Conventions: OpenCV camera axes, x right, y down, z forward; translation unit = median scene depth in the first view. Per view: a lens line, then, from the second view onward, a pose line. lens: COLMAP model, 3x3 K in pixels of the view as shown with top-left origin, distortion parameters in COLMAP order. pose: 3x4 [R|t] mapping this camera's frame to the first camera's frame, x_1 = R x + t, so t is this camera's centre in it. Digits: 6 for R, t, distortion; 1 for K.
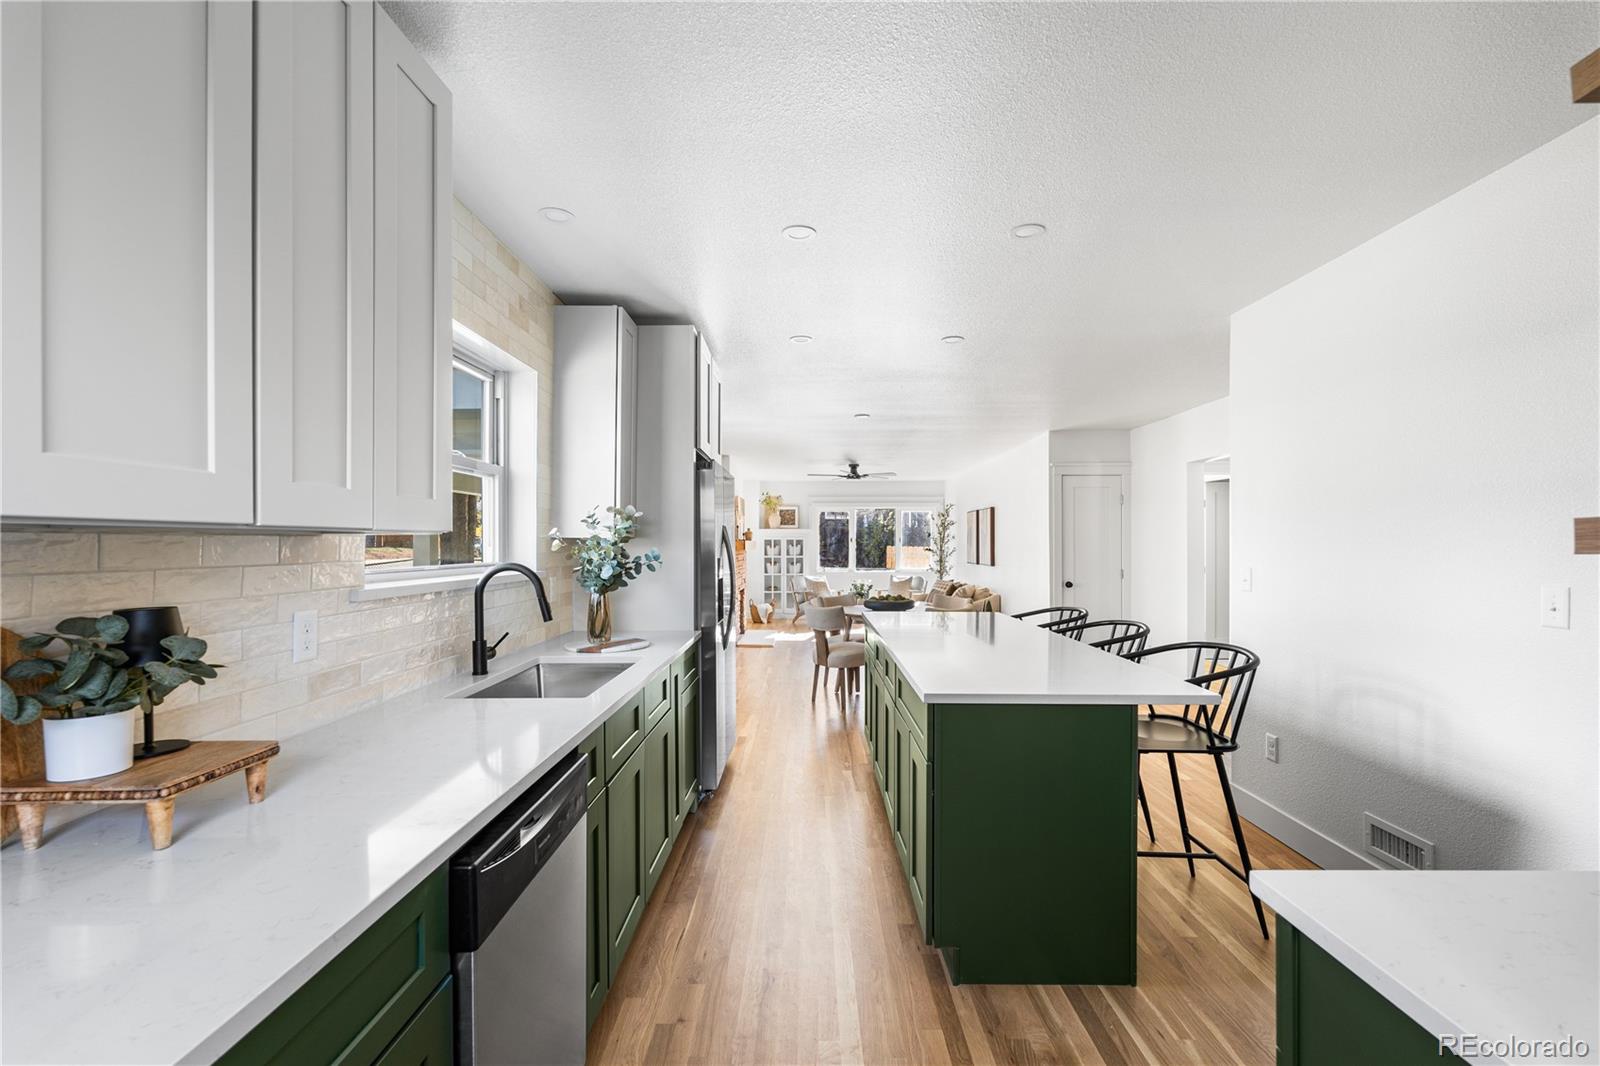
lens RADIAL K [[704.8, 0, 799.2], [0, 704.8, 538.8], [0, 0, 1]] dist [-0.000081, 0.000170]
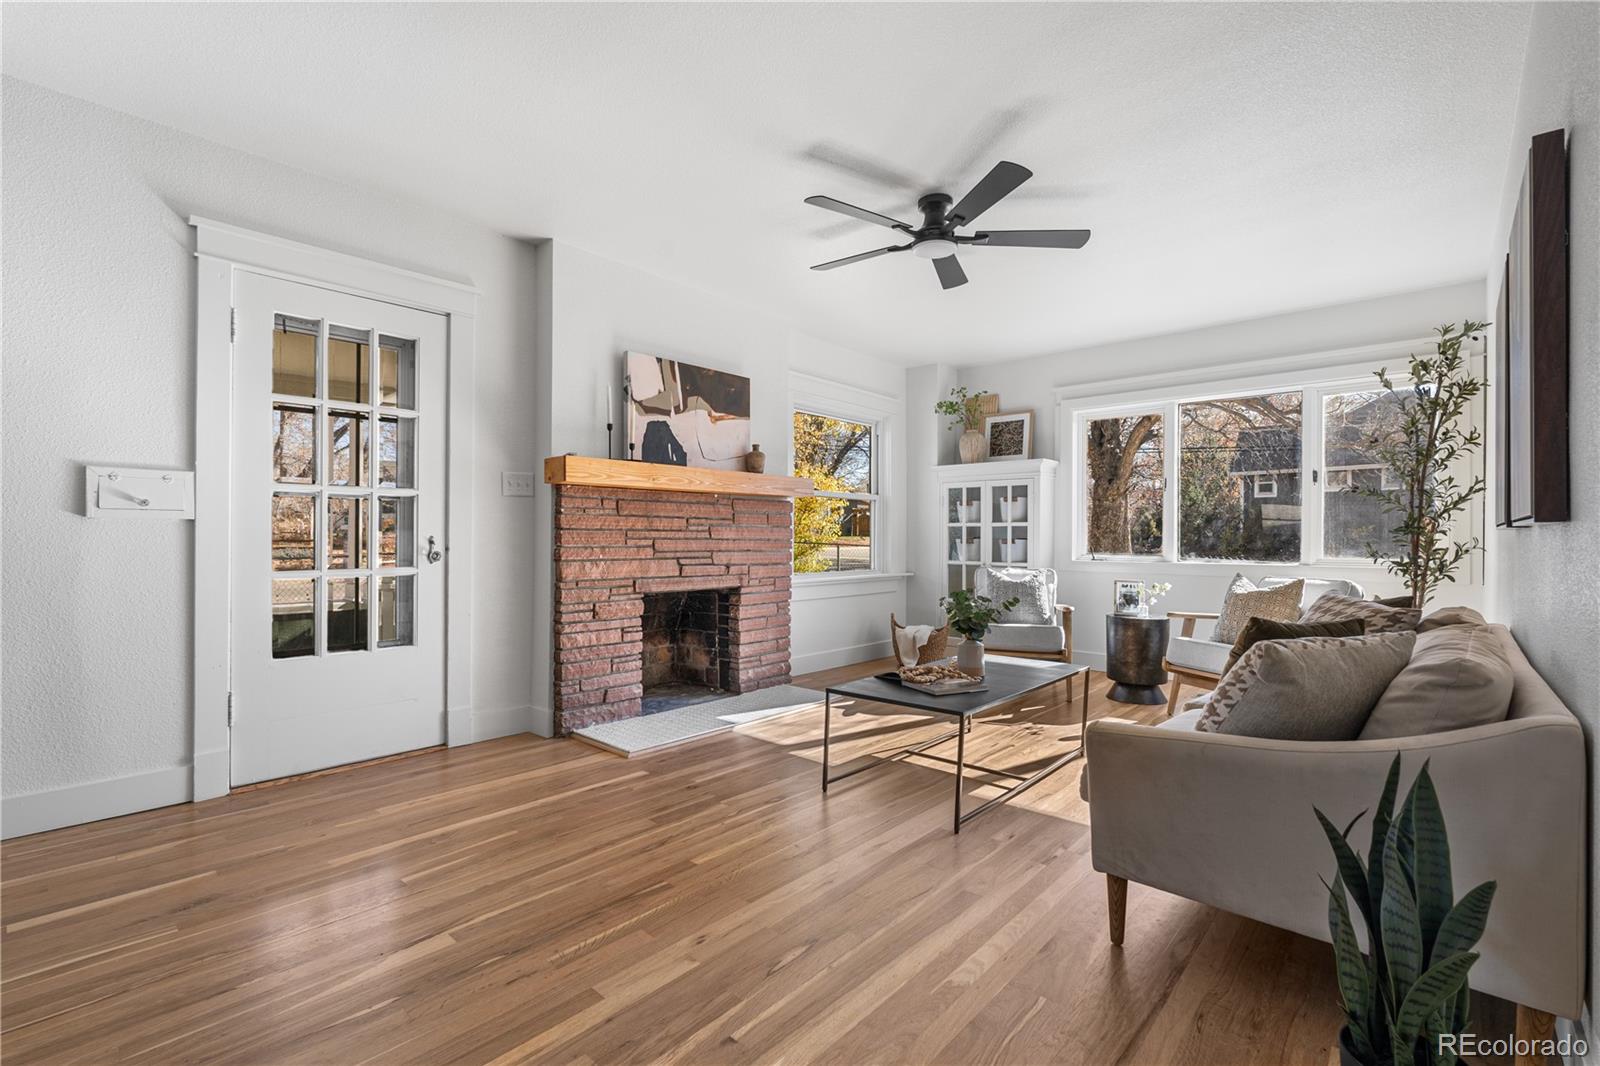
lens RADIAL K [[704.8, 0, 801.4], [0, 704.8, 533.3], [0, 0, 1]] dist [-0.000081, 0.000170]
pose [[0.743940, 0.003327, -0.668238, 0.189425], [-0.004619, 0.999989, -0.000164, 0.031308], [0.668230, 0.003208, 0.743948, 0.588525]]
